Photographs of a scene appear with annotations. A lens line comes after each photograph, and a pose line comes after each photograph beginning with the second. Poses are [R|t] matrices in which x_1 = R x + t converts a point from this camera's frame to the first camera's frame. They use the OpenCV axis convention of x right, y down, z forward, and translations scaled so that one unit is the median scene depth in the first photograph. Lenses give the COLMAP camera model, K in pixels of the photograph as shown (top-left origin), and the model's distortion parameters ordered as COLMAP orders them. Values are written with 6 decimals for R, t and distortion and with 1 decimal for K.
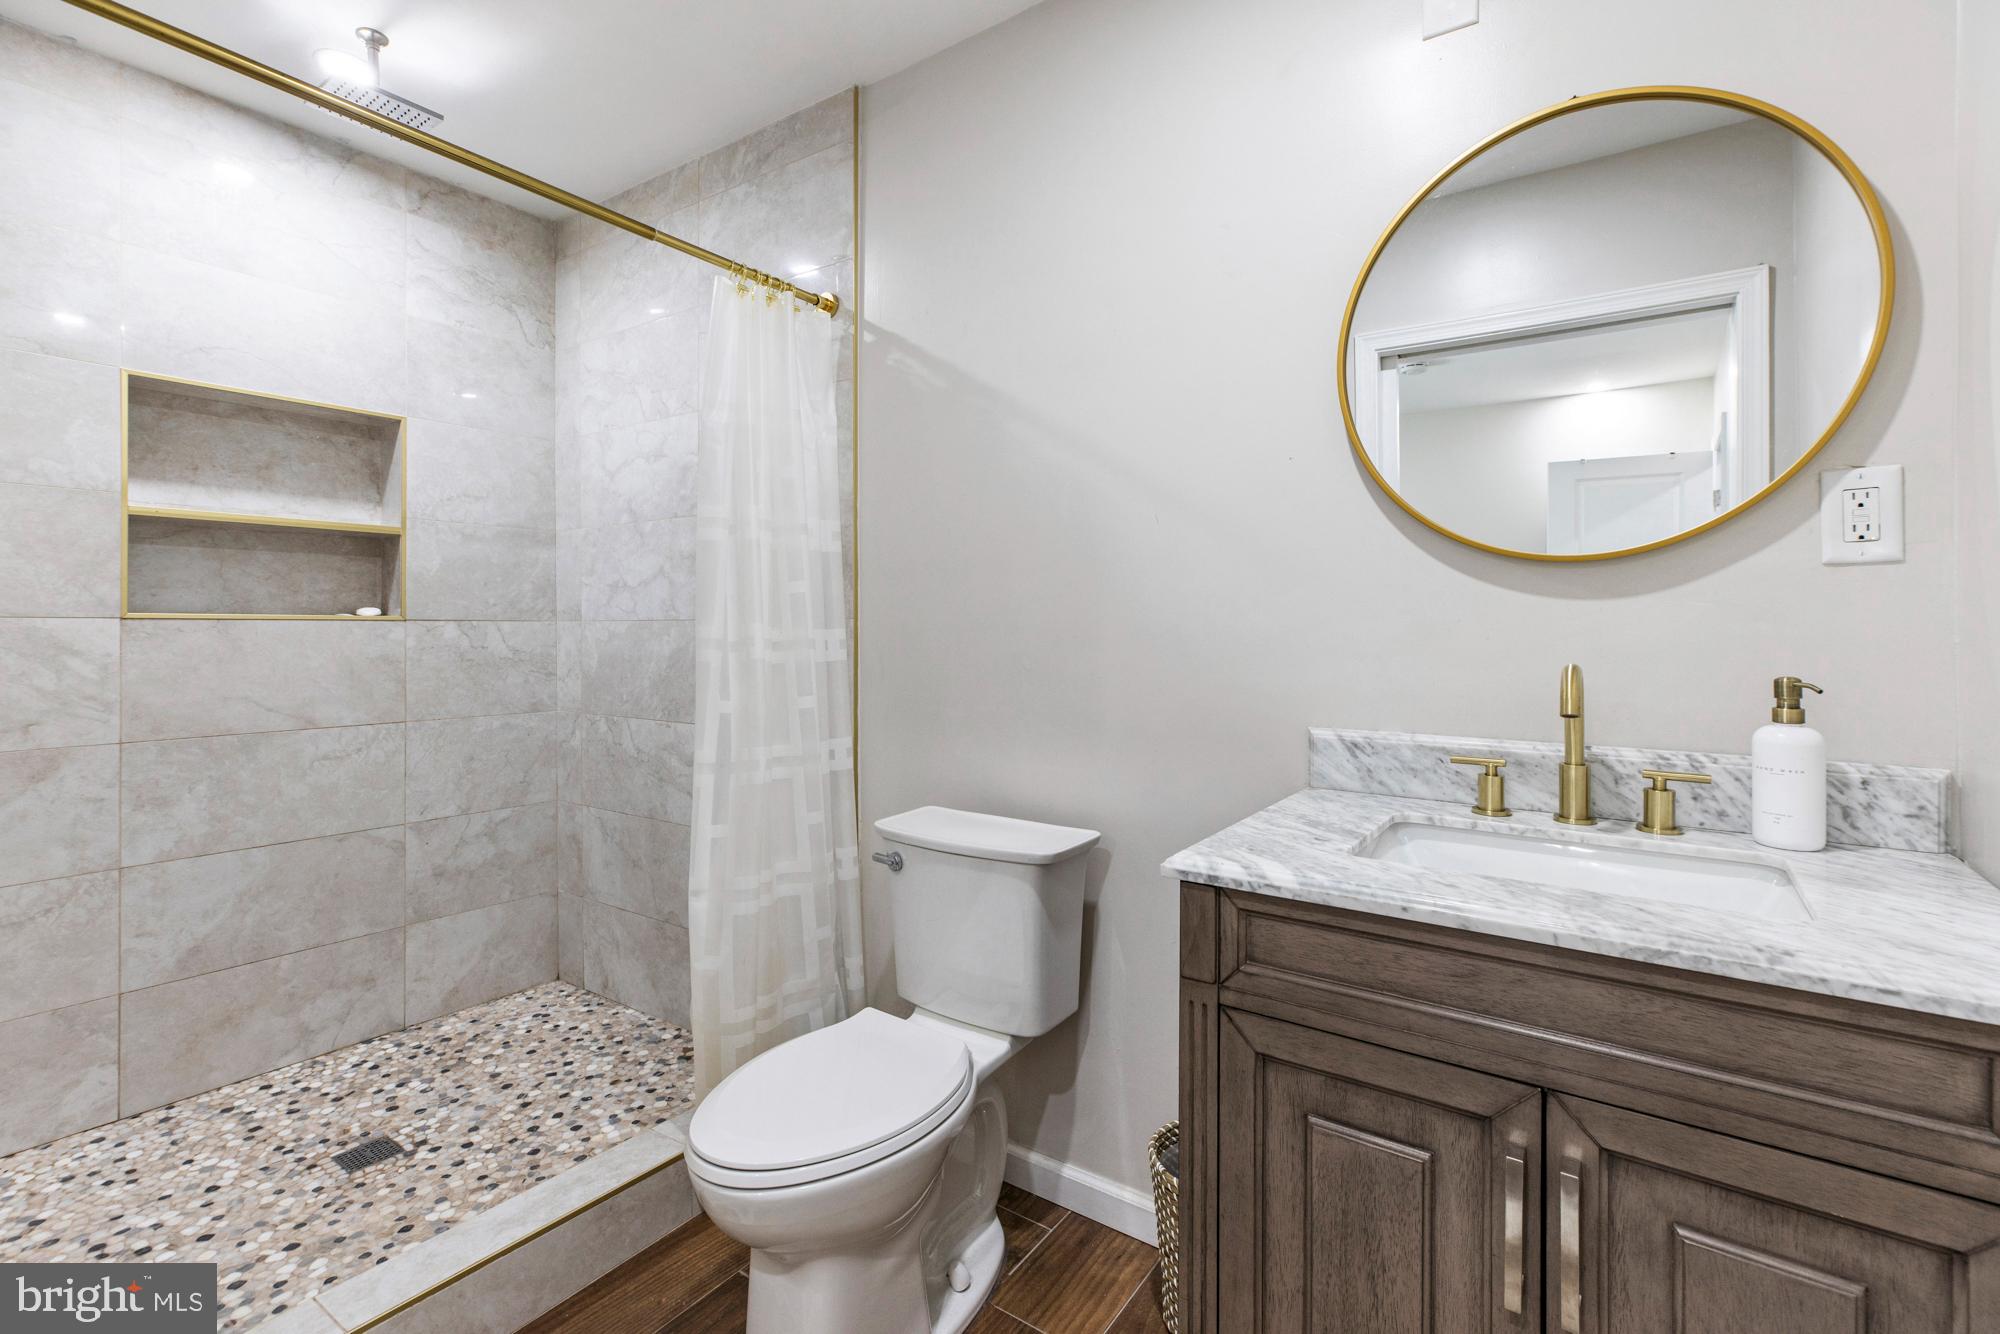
lens RADIAL K [[904.5, 0, 1003.3], [0, 904.5, 650.6], [0, 0, 1]] dist [0.009618, 0.000114]
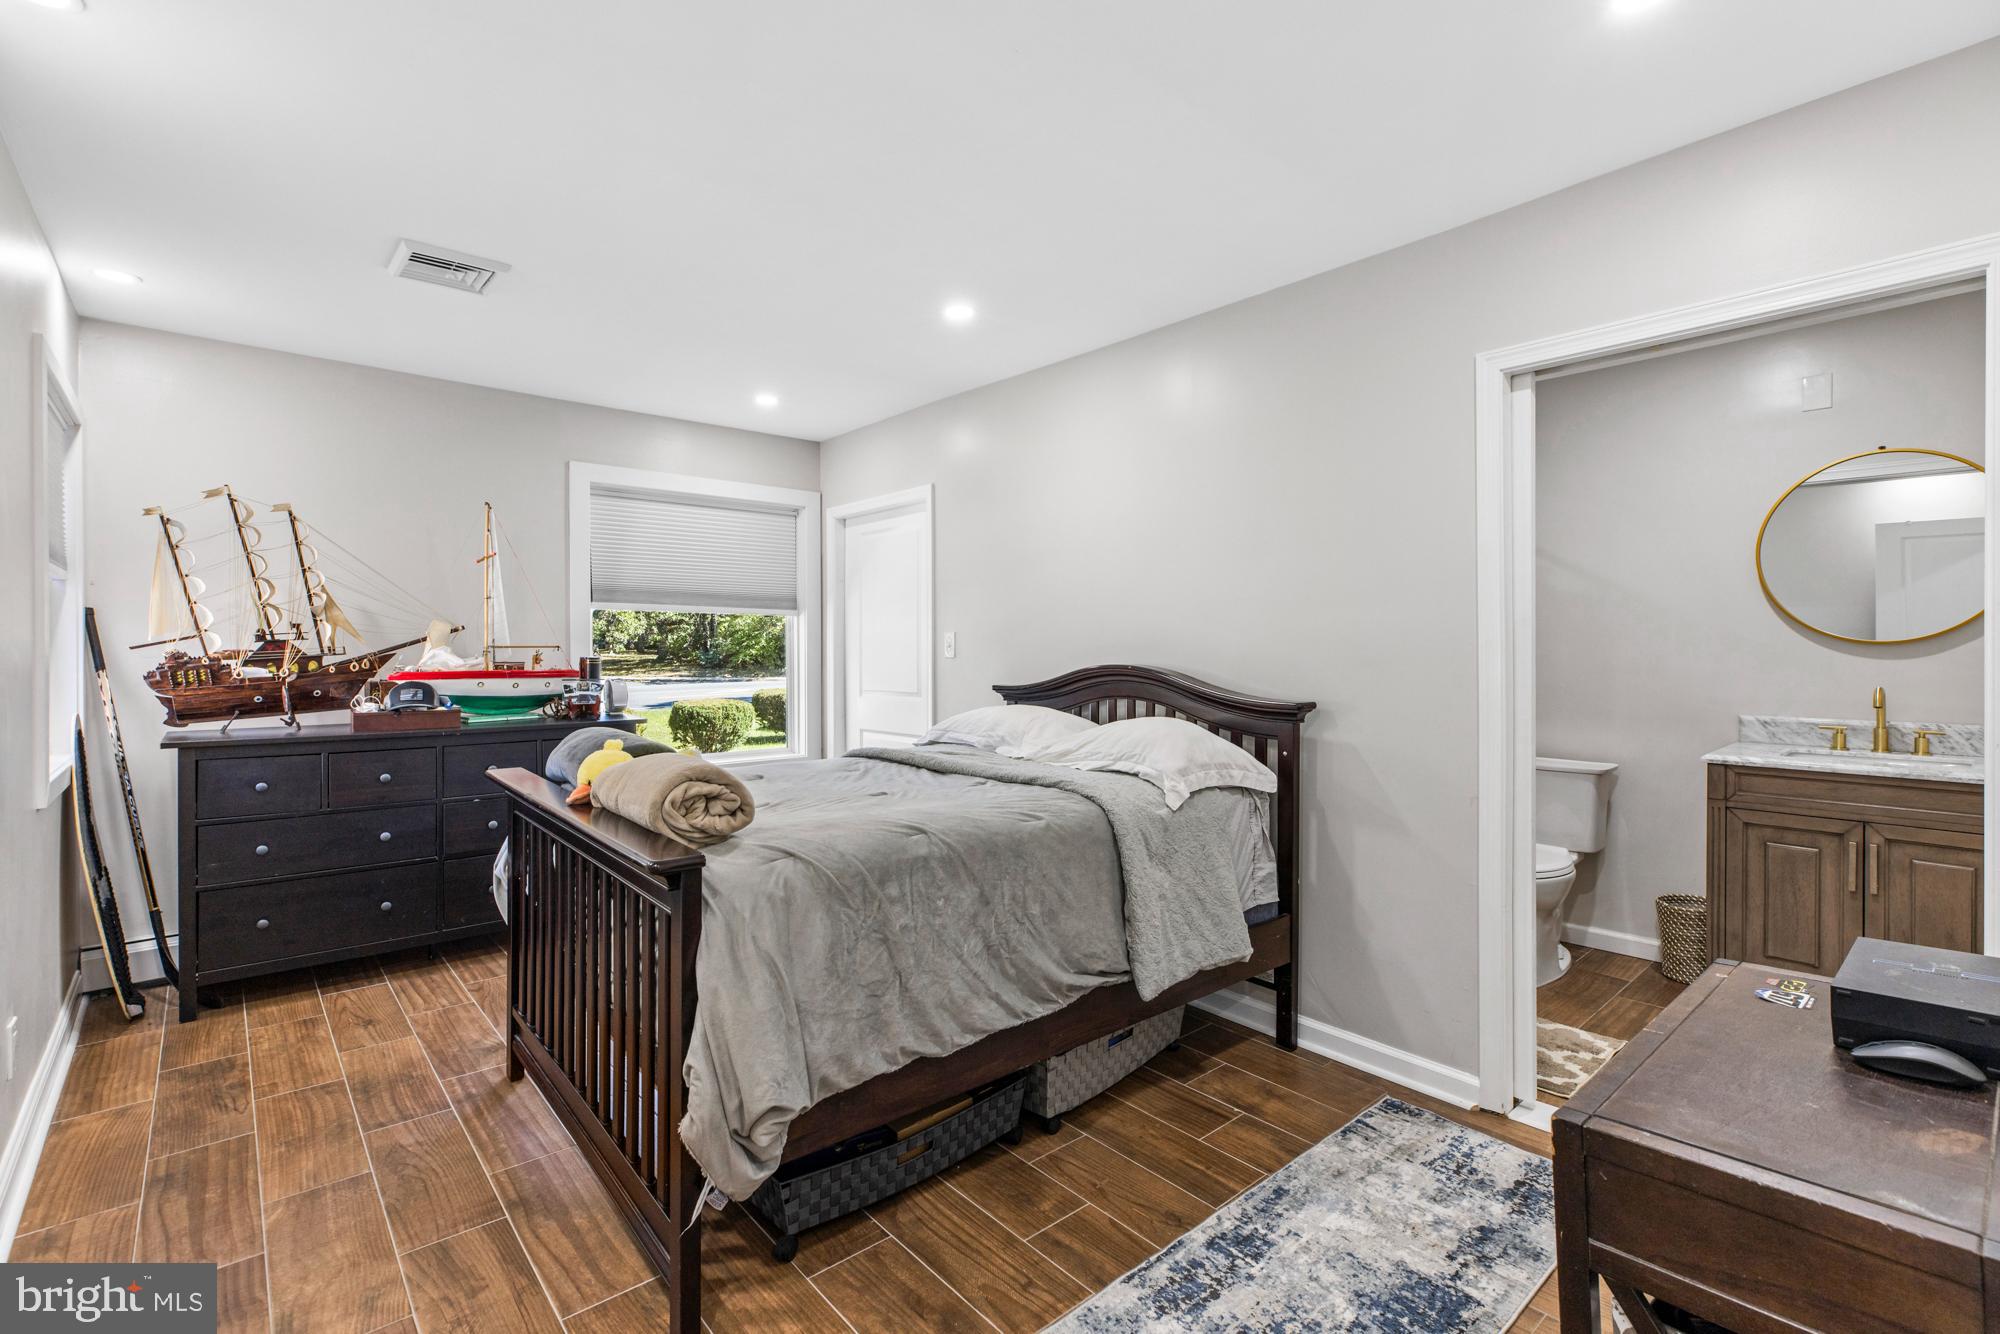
lens RADIAL K [[904.5, 0, 997.8], [0, 904.5, 670.6], [0, 0, 1]] dist [0.009618, 0.000114]
pose [[0.973483, -0.000022, -0.228761, -1.311896], [0.000113, 1.000000, 0.000386, -0.035260], [0.228761, -0.000401, 0.973483, -2.261400]]
